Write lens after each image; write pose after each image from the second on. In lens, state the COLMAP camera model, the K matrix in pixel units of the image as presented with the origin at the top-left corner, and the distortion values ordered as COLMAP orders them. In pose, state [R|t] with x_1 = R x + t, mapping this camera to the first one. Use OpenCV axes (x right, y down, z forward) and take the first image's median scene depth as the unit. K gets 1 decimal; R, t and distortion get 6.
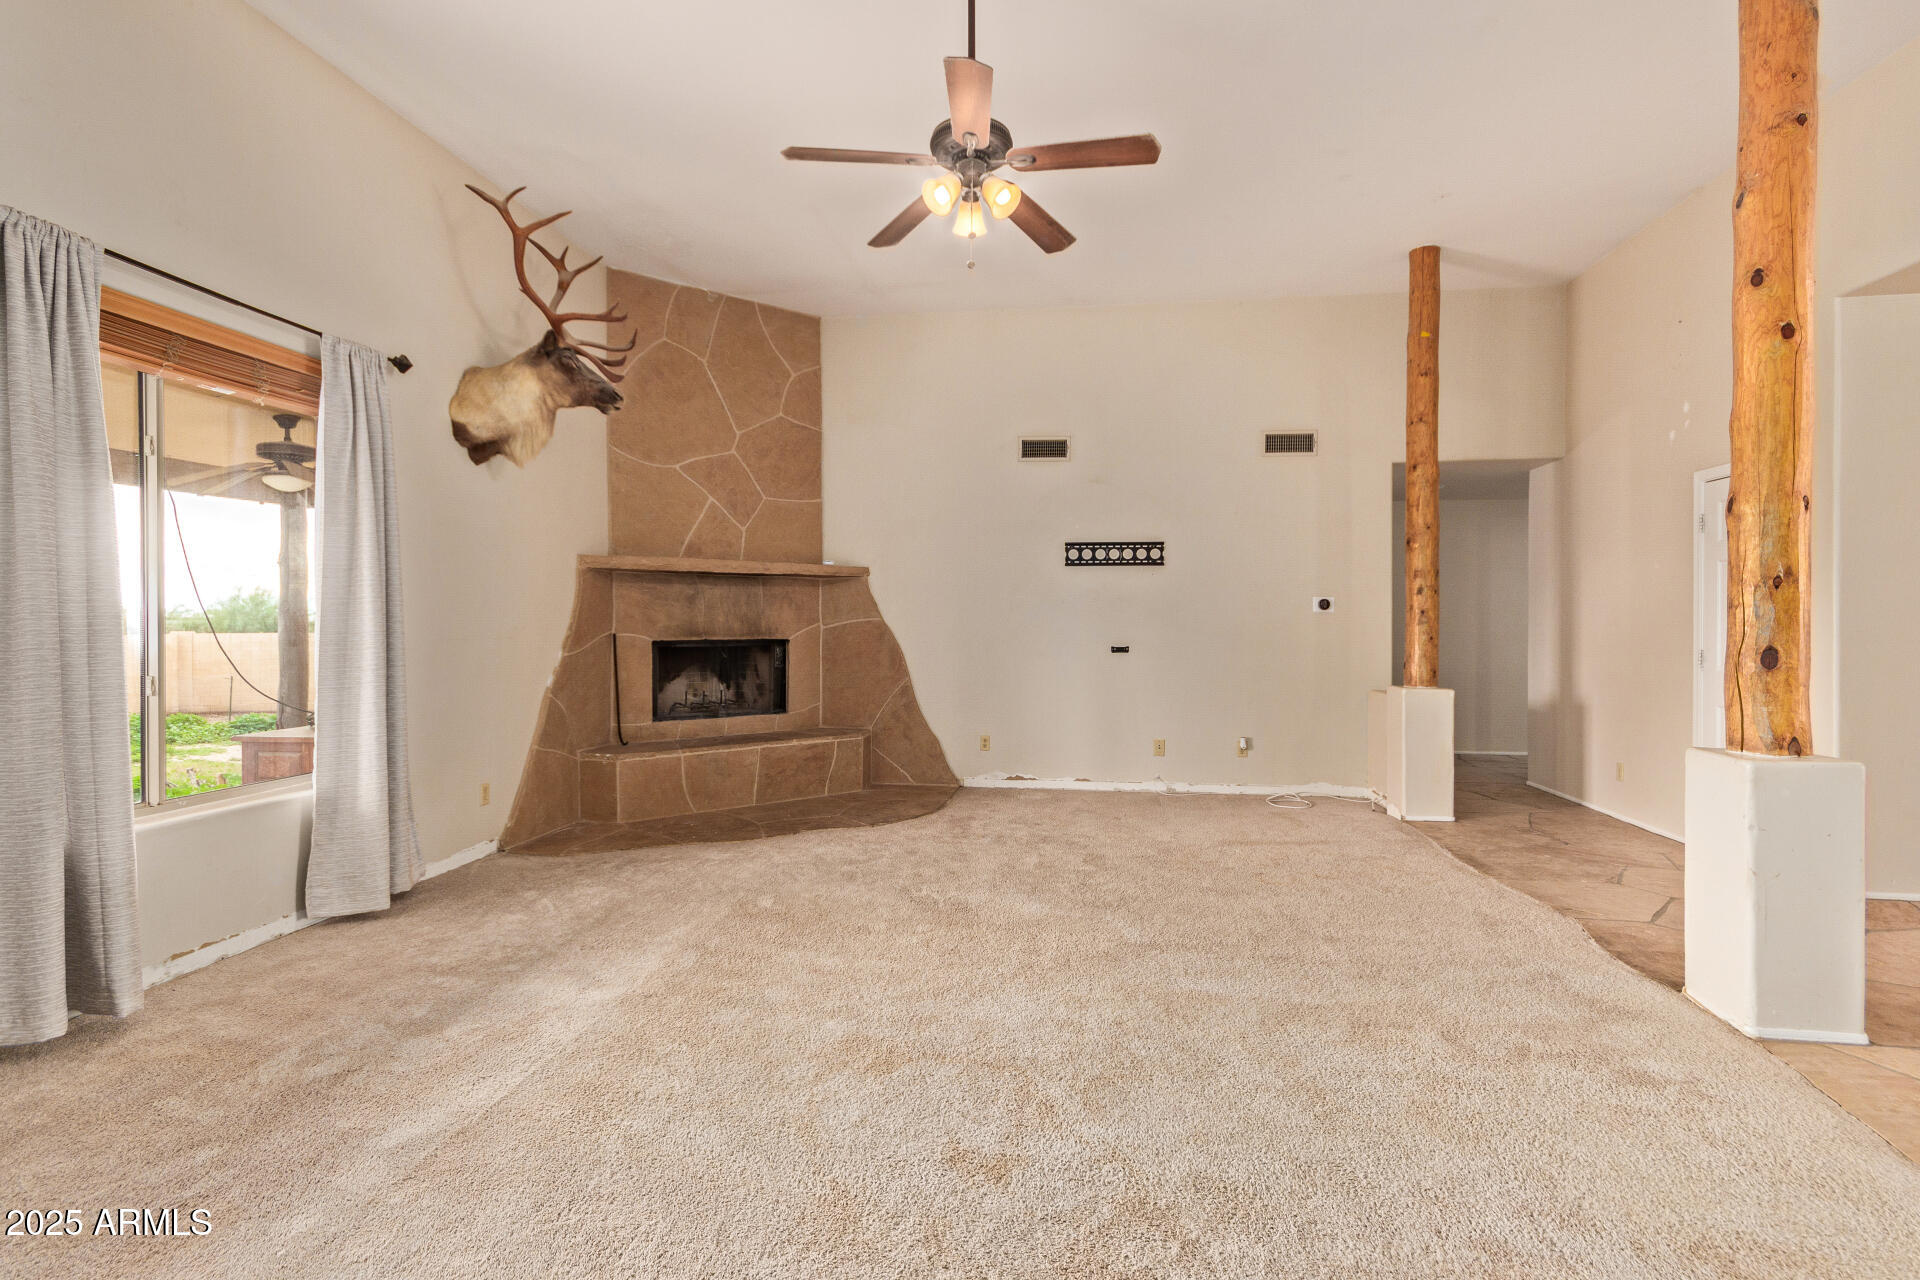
lens RADIAL K [[889.5, 0, 962.9], [0, 889.5, 631.1], [0, 0, 1]] dist [0.002225, -0.000201]
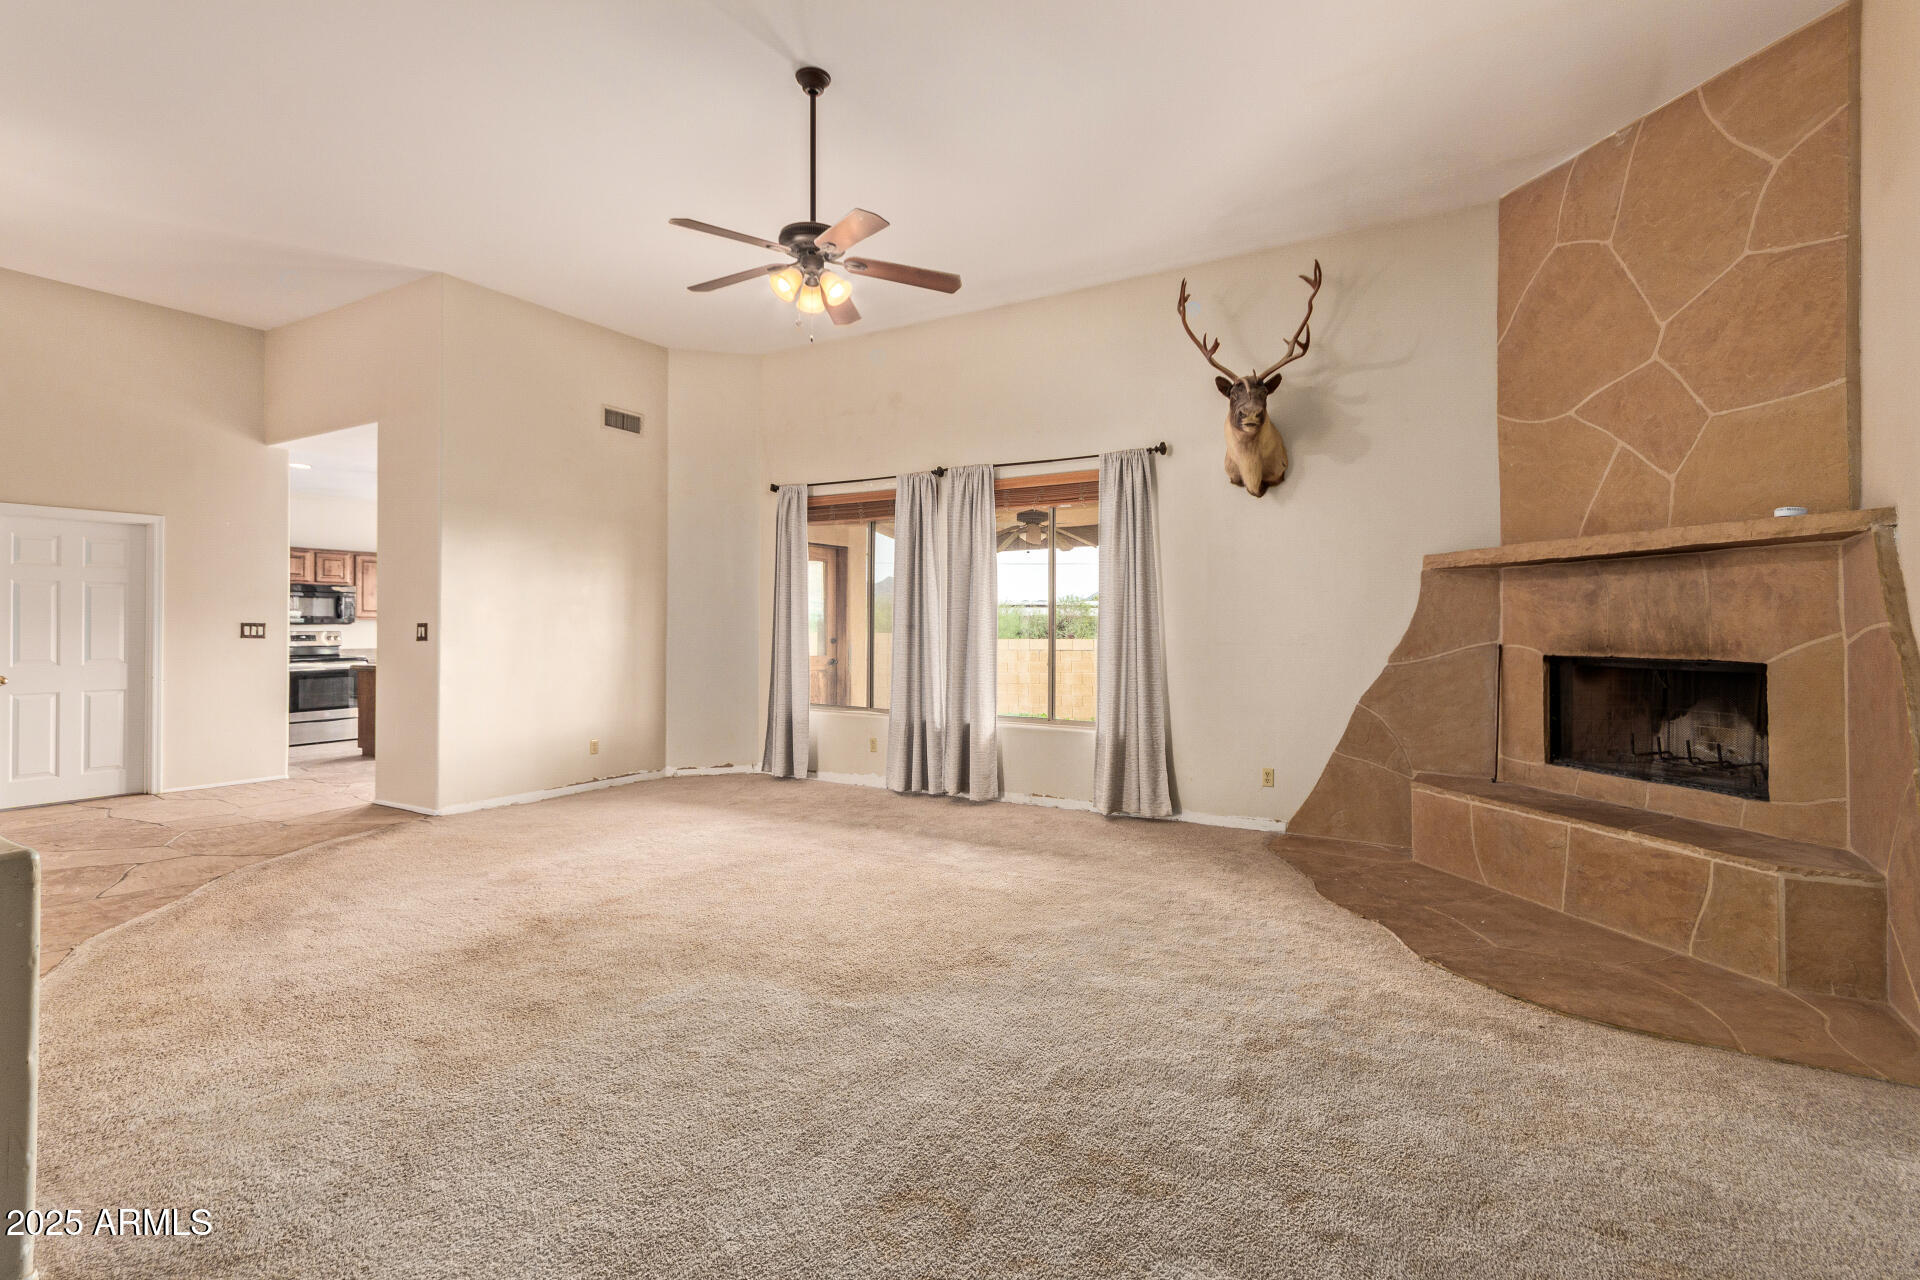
lens RADIAL K [[892.3, 0, 970.0], [0, 892.3, 620.3], [0, 0, 1]] dist [0.010974, -0.000296]
pose [[-0.387918, -0.008308, -0.921656, 0.584840], [-0.010359, 0.999936, -0.004654, -0.010897], [0.921636, 0.007742, -0.387979, 0.925062]]
